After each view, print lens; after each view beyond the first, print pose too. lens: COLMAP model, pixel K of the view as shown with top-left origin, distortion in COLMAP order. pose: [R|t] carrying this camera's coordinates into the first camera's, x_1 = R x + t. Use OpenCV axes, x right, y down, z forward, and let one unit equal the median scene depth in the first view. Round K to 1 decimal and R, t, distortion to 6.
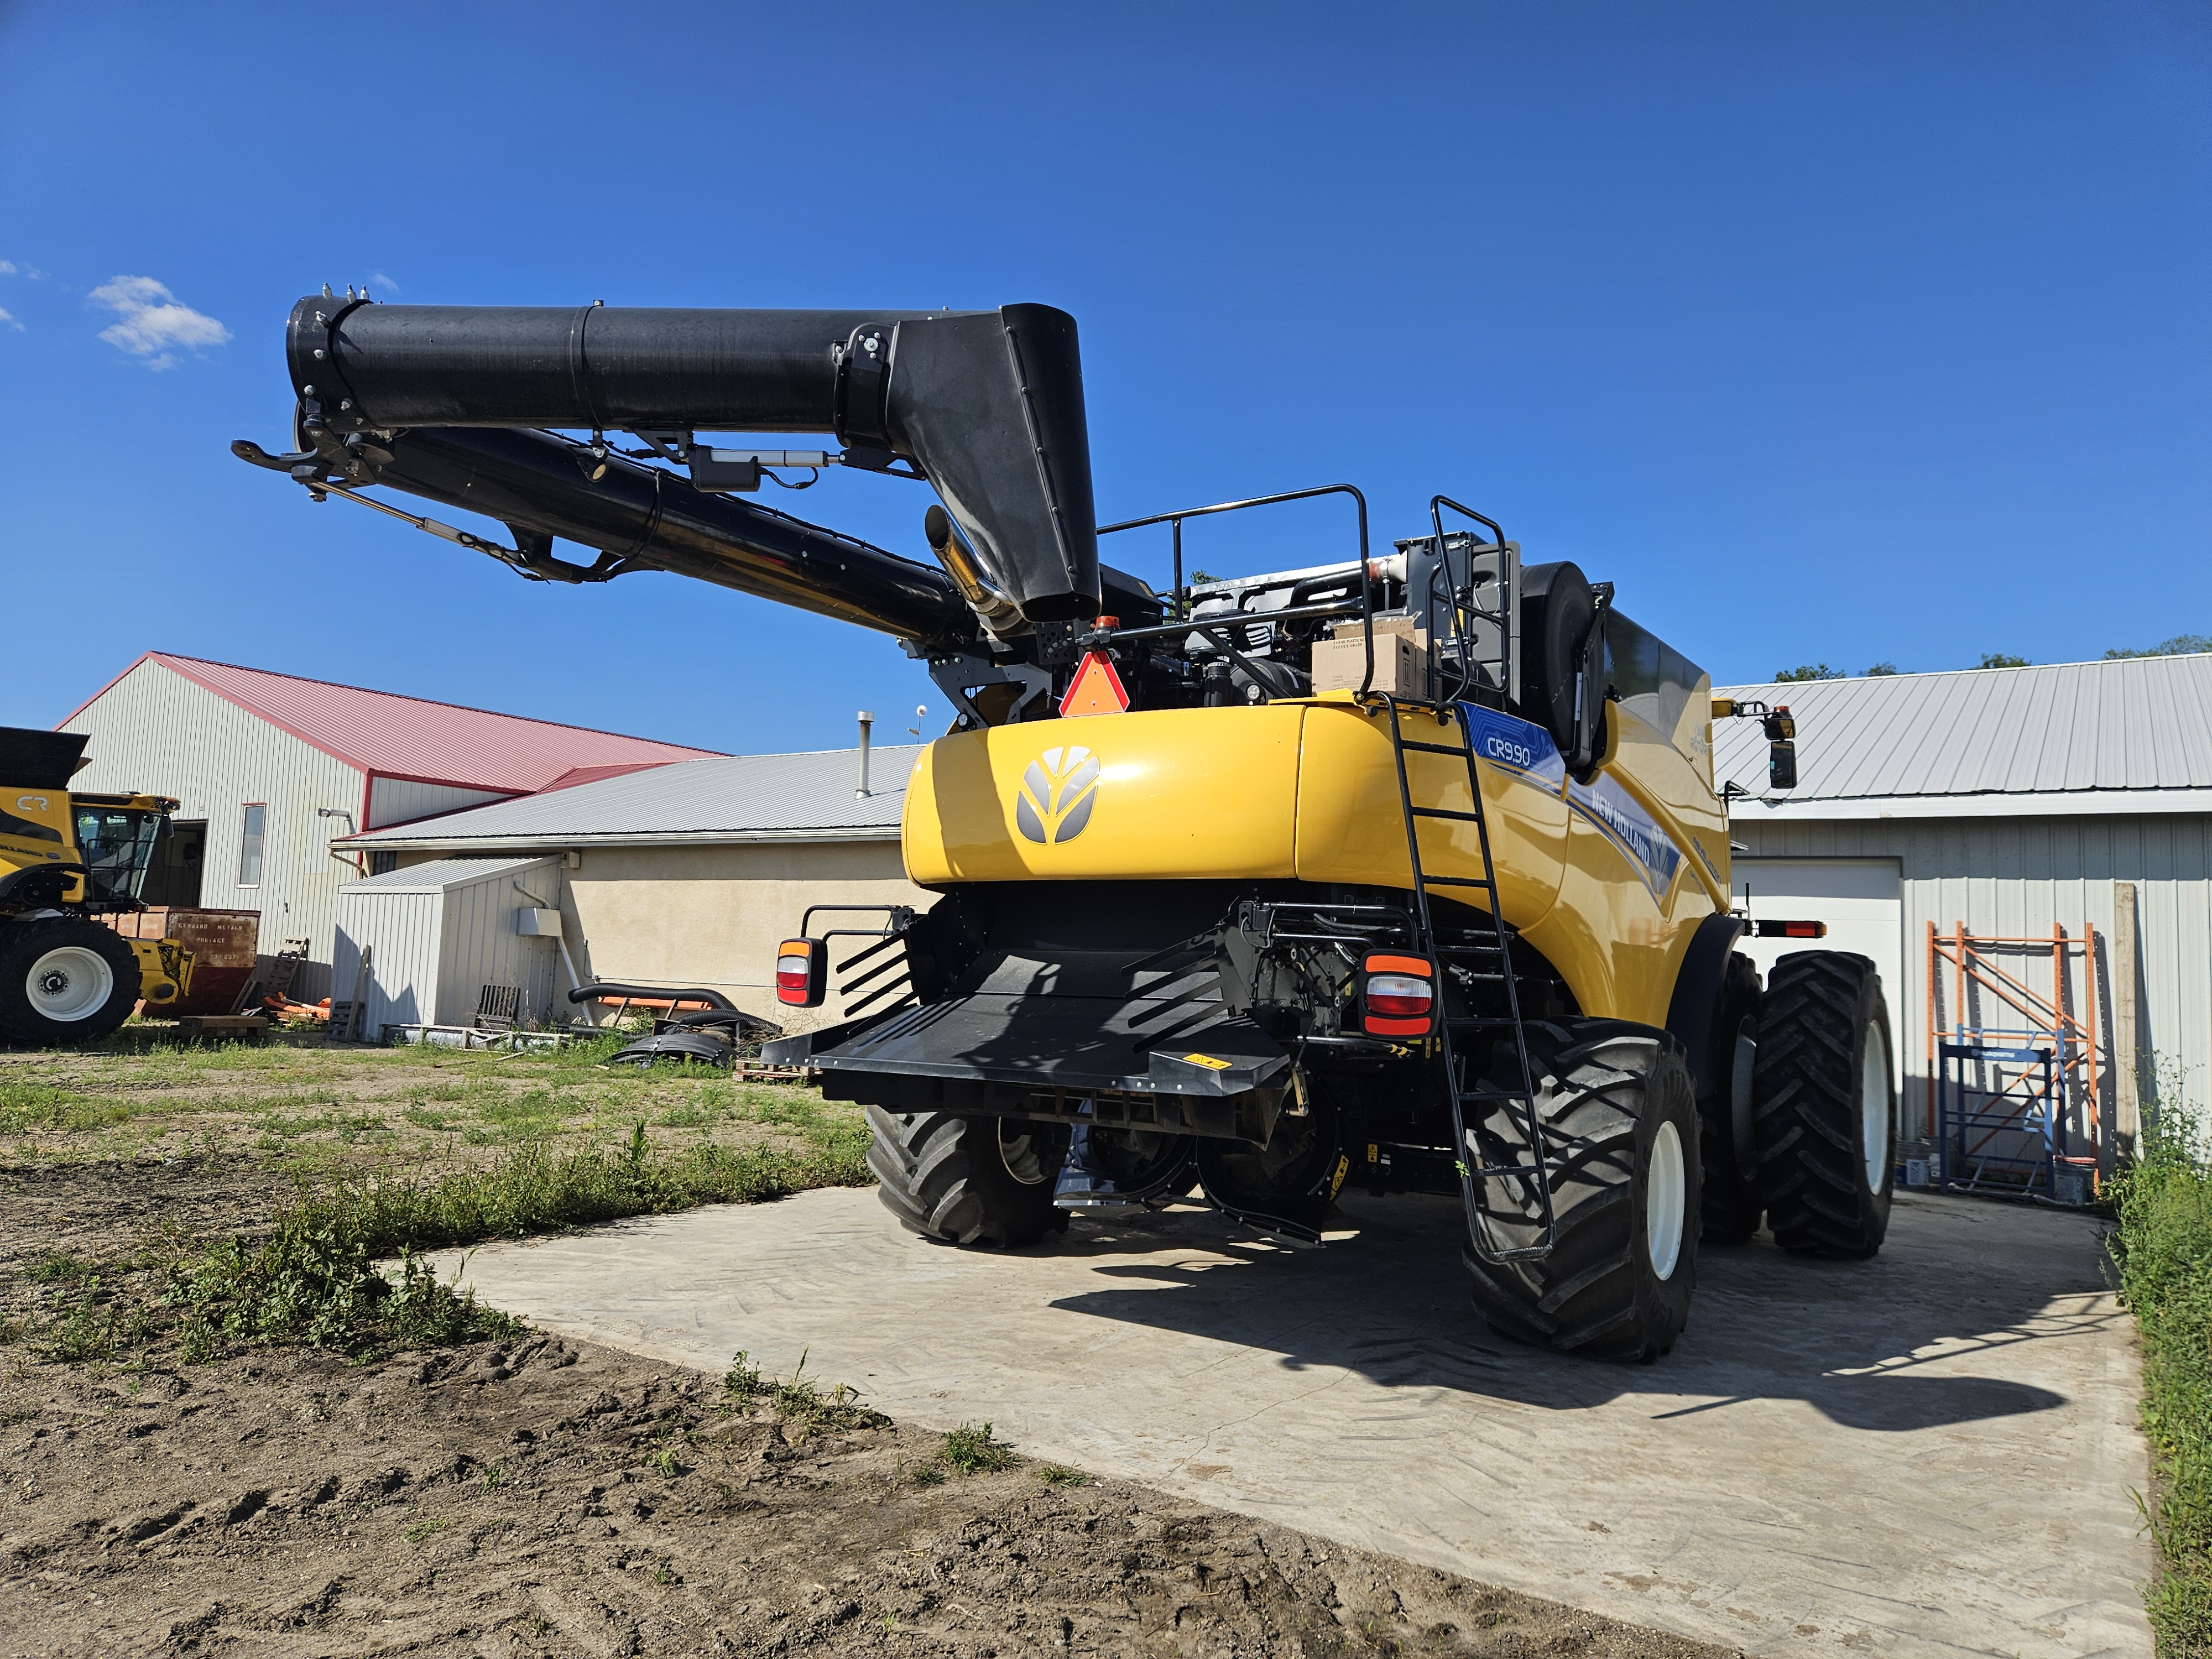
lens RADIAL K [[1508.0, 0, 1106.0], [0, 1508.0, 829.5], [0, 0, 1]] dist [0.025292, -0.047839]
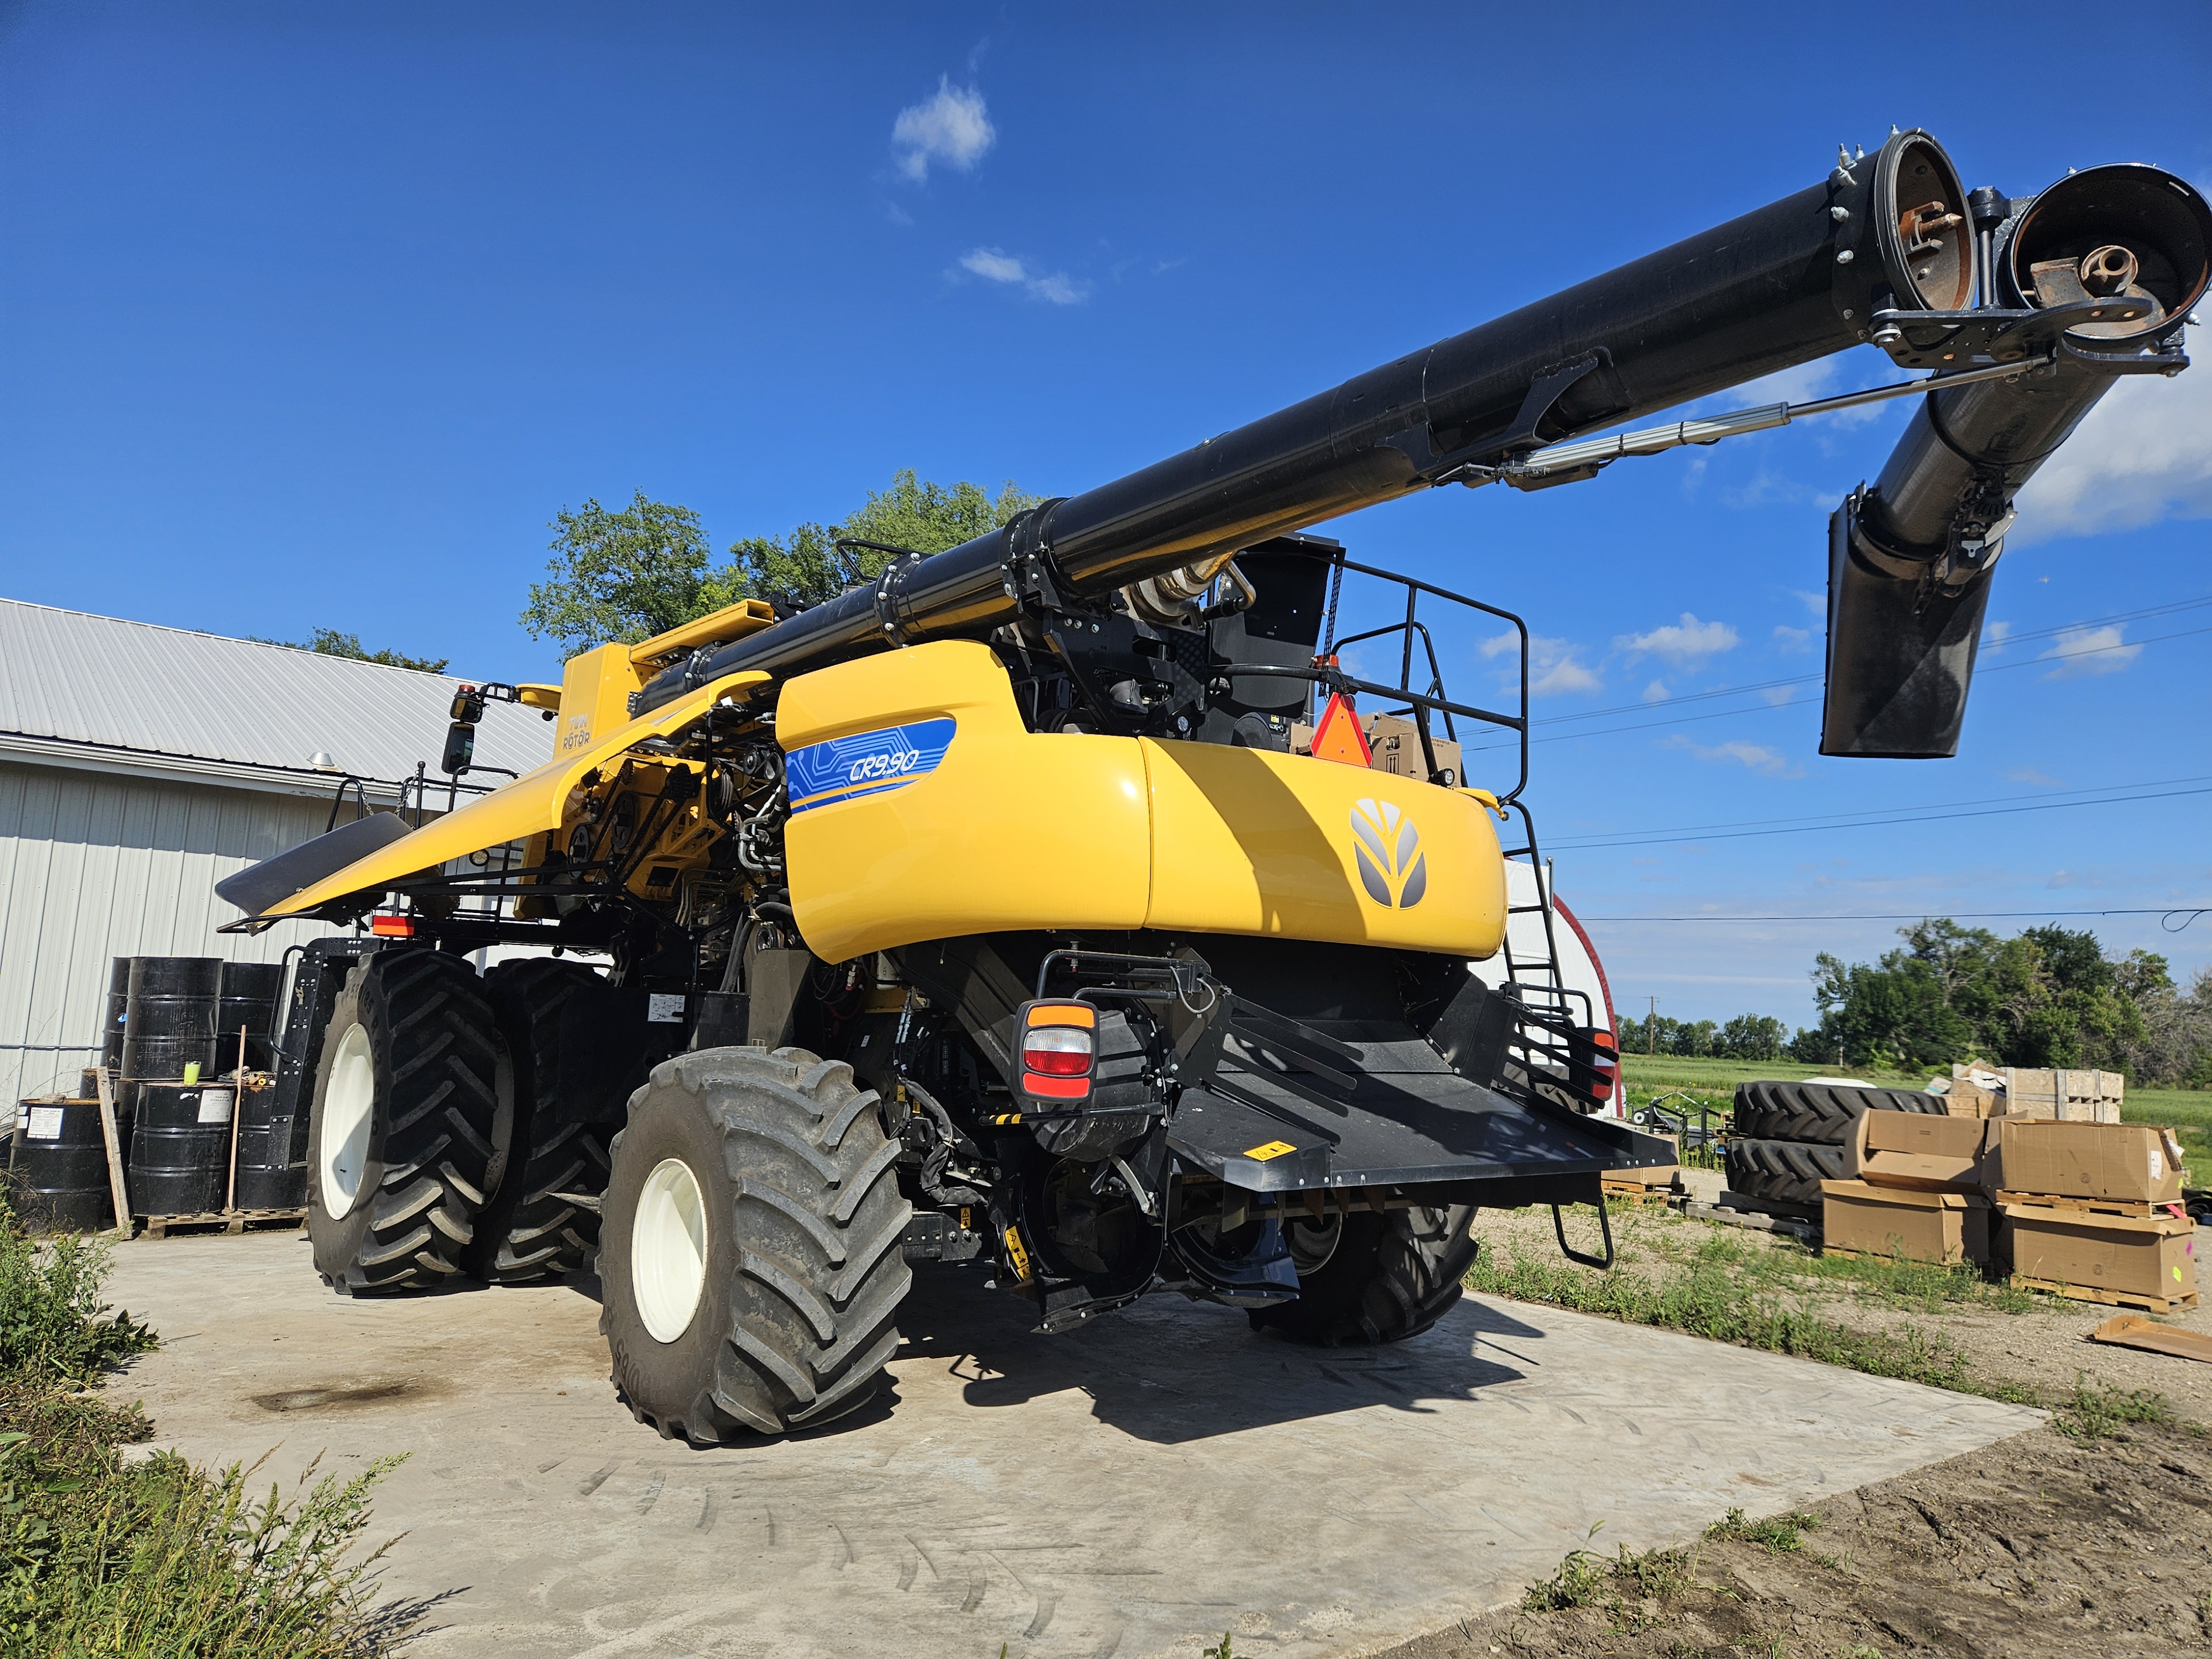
lens RADIAL K [[1508.0, 0, 1106.0], [0, 1508.0, 829.5], [0, 0, 1]] dist [0.025292, -0.047839]
pose [[0.301314, 0.089203, 0.949343, -1.030706], [-0.115000, 0.991747, -0.056687, 0.037280], [-0.946565, -0.092094, 0.309086, 0.956491]]
